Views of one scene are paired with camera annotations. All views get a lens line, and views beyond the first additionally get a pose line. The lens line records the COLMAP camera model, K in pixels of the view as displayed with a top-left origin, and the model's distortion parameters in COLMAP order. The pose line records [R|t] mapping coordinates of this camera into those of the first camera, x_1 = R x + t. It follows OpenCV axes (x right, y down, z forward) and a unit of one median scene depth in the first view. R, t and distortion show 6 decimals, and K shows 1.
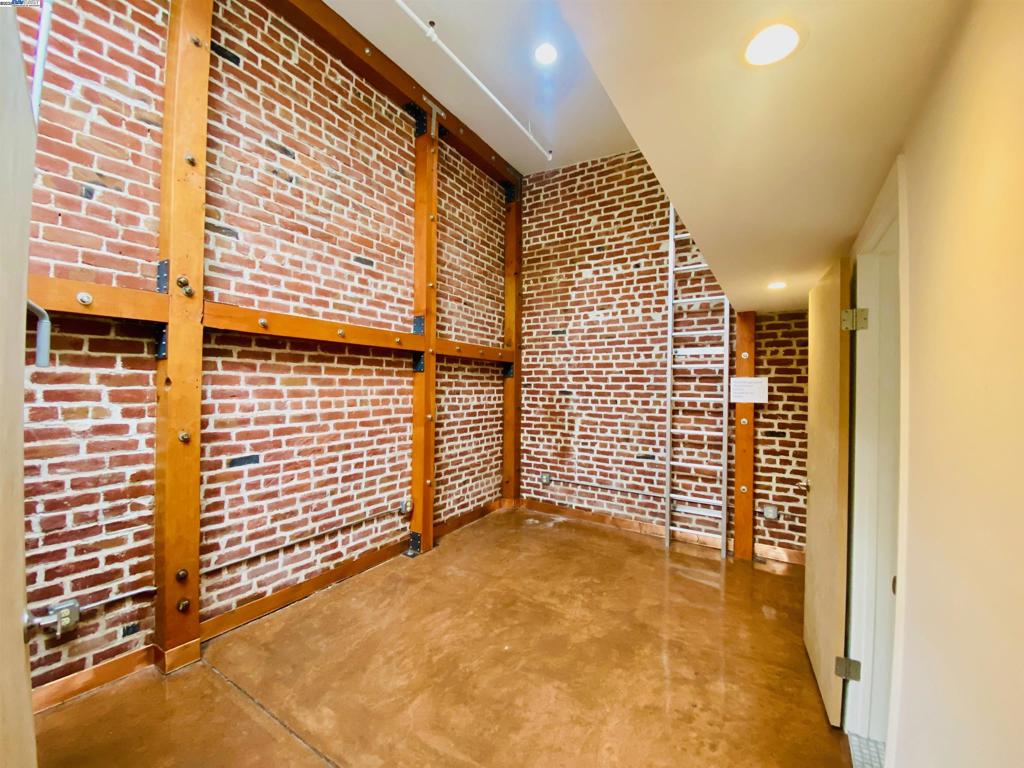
lens RADIAL K [[413.0, 0, 511.4], [0, 413.0, 385.2], [0, 0, 1]] dist [-0.008835, -0.003476]
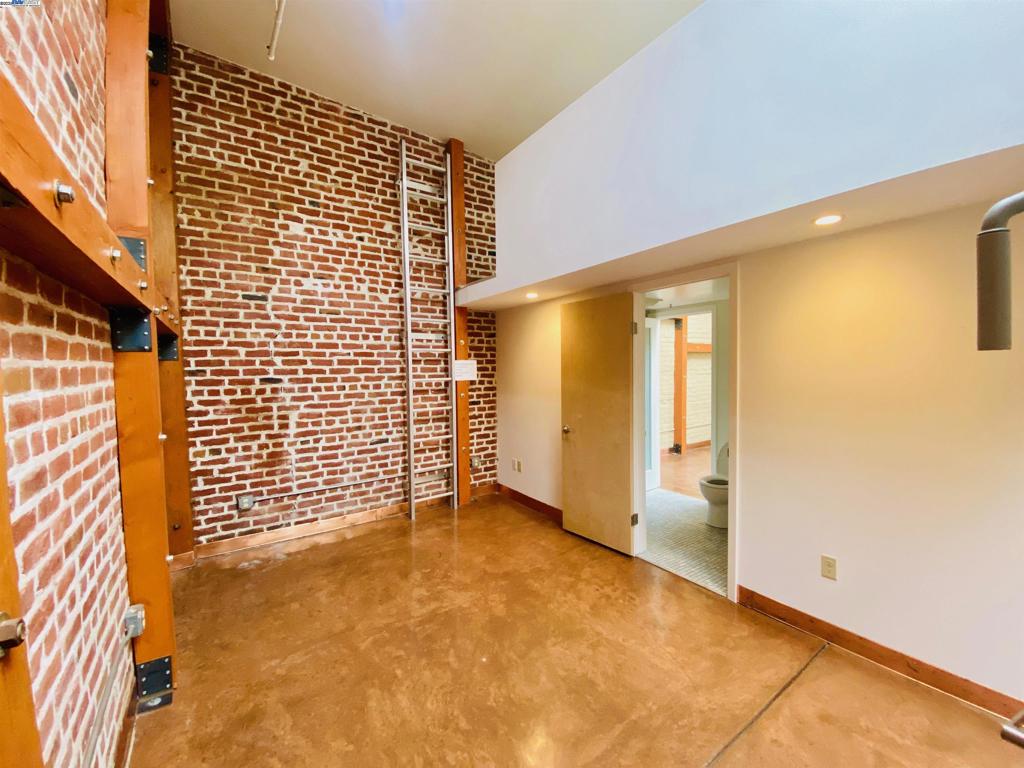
lens RADIAL K [[413.0, 0, 514.1], [0, 413.0, 383.6], [0, 0, 1]] dist [-0.008835, -0.003476]
pose [[0.341950, -0.056612, 0.938011, -0.452409], [0.016142, 0.998390, 0.054372, -0.010496], [-0.939580, -0.003452, 0.342313, 0.353243]]
